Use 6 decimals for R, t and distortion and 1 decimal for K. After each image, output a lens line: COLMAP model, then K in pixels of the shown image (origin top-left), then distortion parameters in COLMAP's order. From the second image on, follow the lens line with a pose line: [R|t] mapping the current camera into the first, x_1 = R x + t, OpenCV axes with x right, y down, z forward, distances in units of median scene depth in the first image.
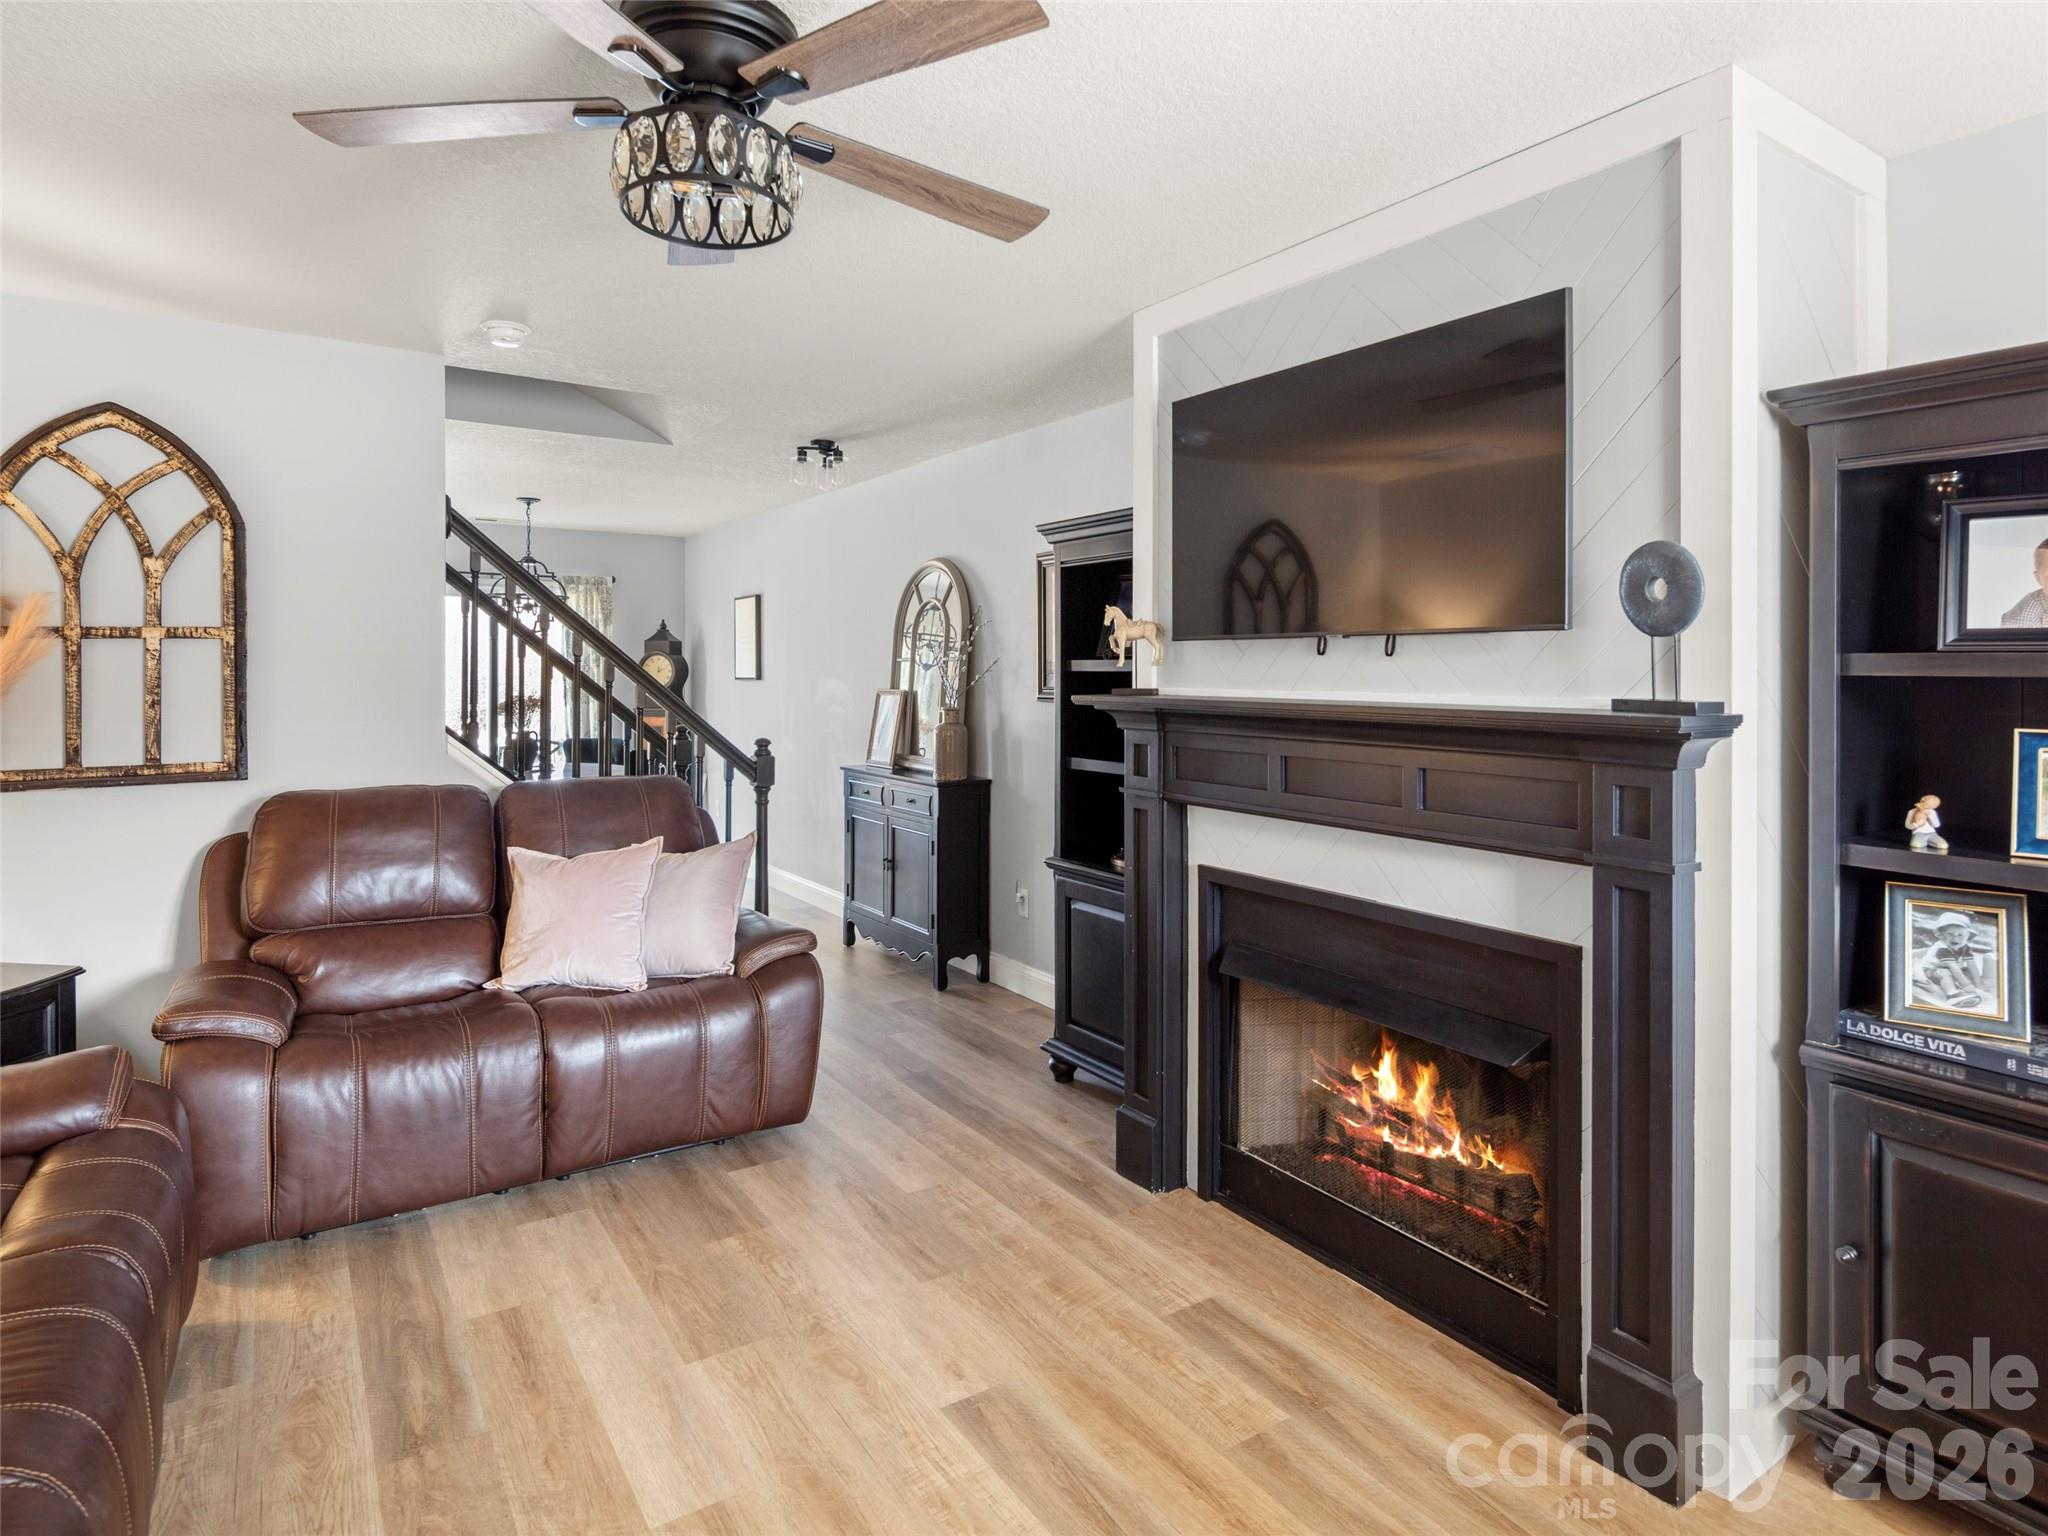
lens RADIAL K [[1144.8, 0, 1064.5], [0, 1144.8, 667.0], [0, 0, 1]] dist [0.000677, -0.000218]
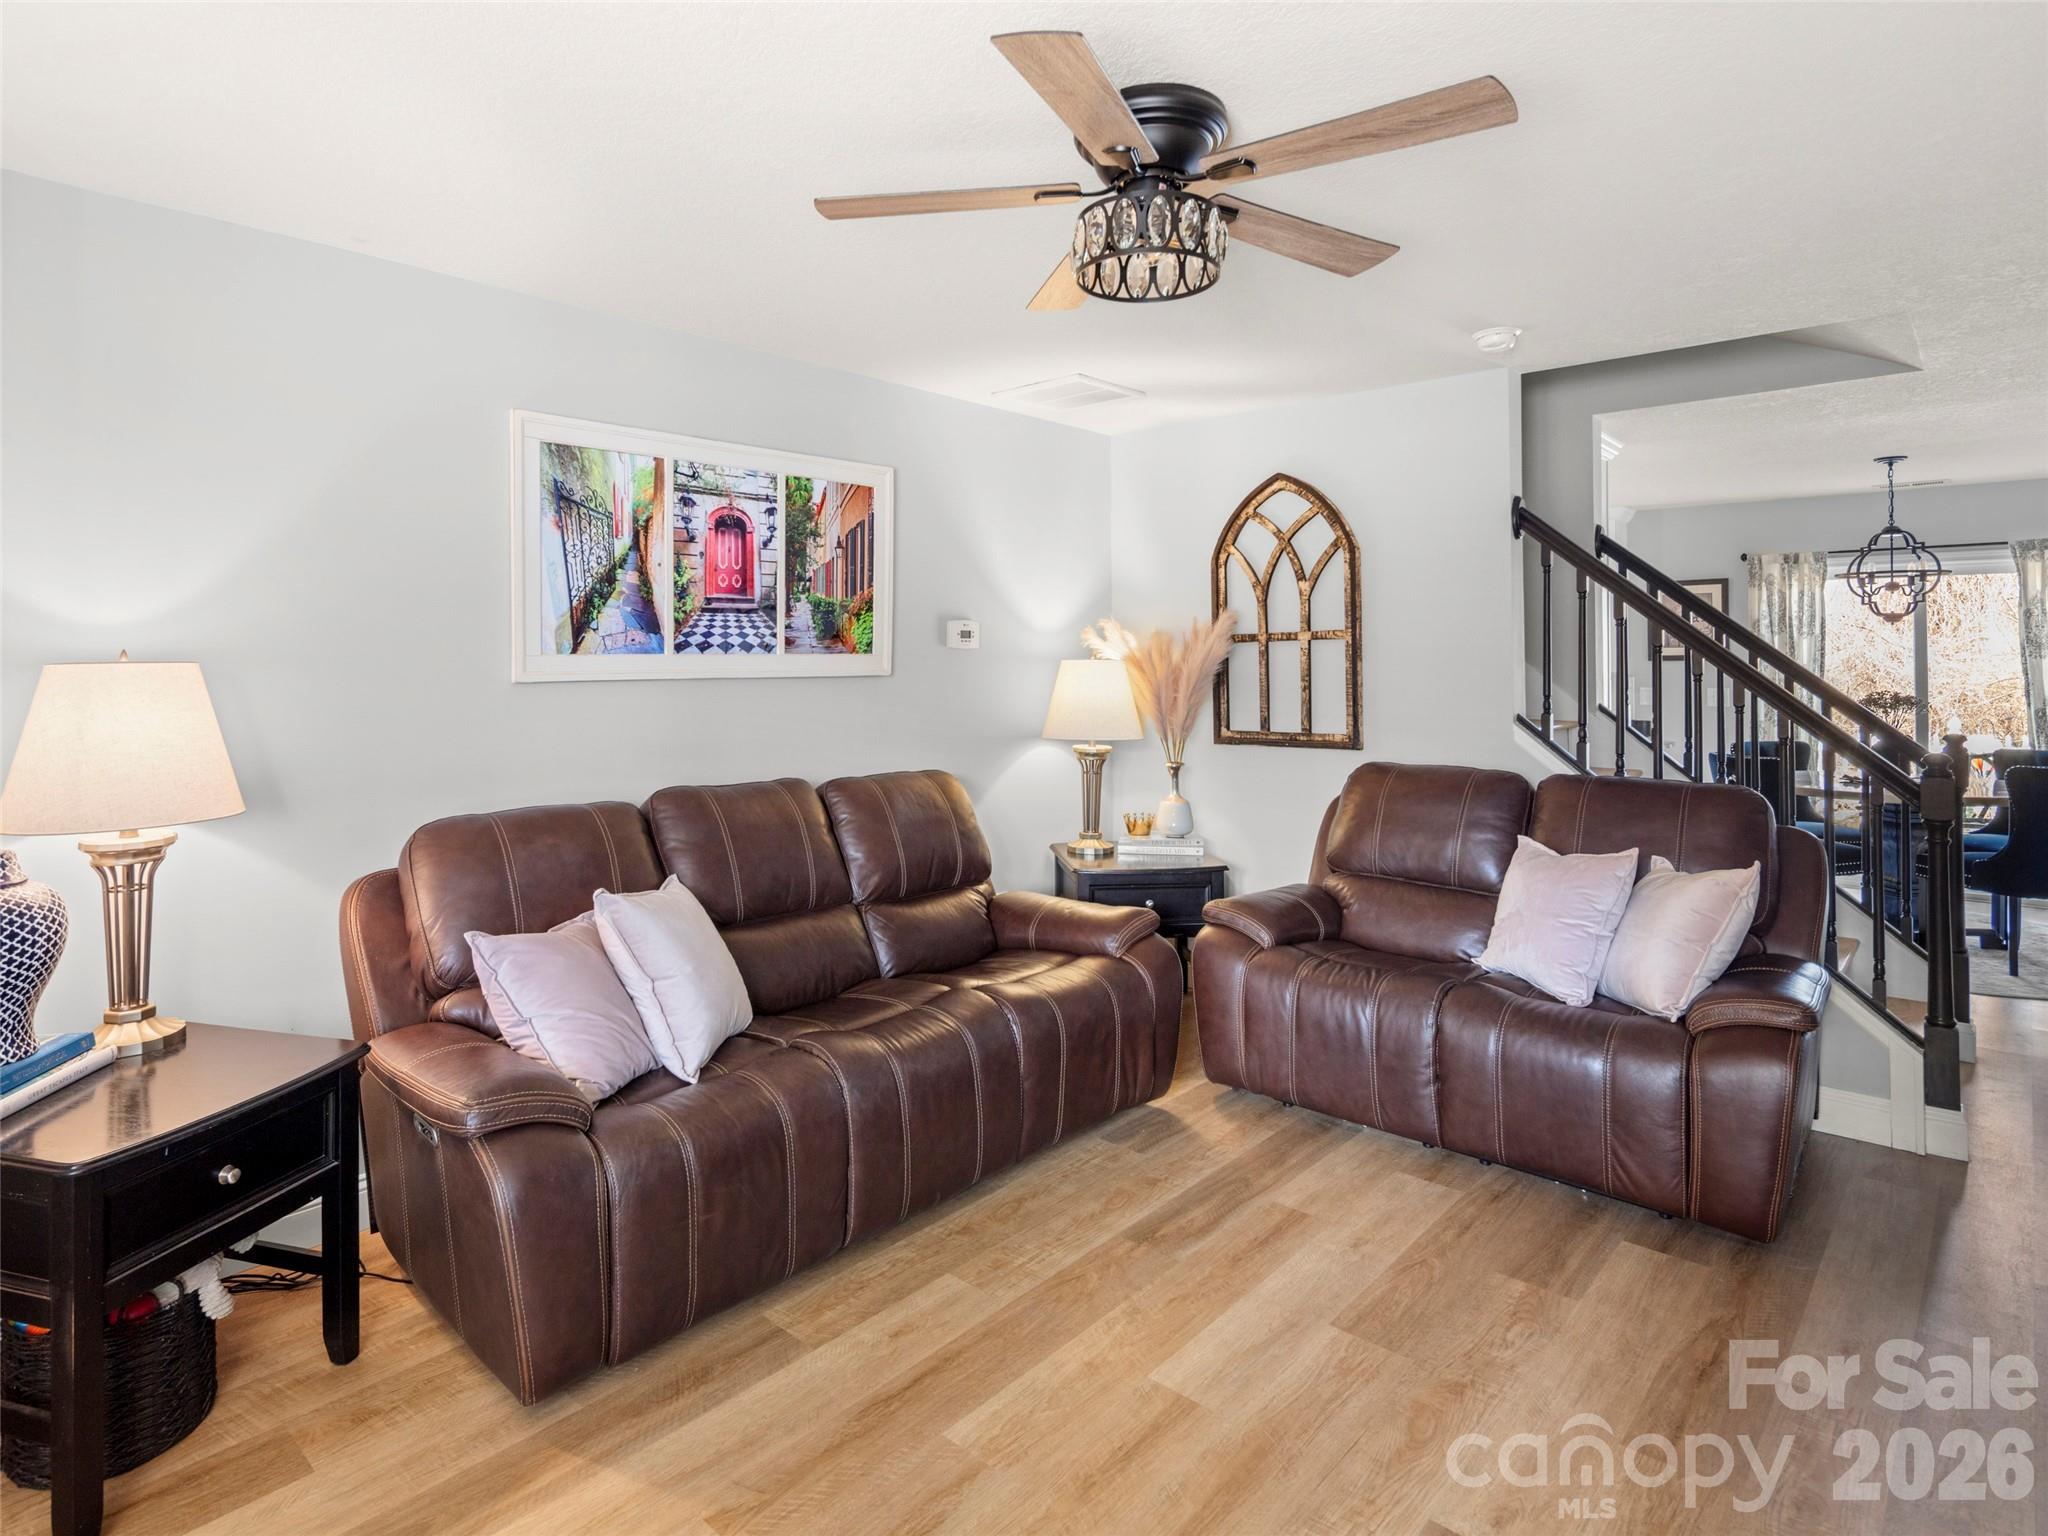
lens RADIAL K [[1129.3, 0, 929.1], [0, 1129.3, 641.1], [0, 0, 1]] dist [-0.002305, -0.001079]
pose [[0.194464, -0.021995, -0.980663, 0.518280], [0.006420, 0.999756, -0.021150, 0.001945], [0.980889, -0.002183, 0.194557, 0.364640]]
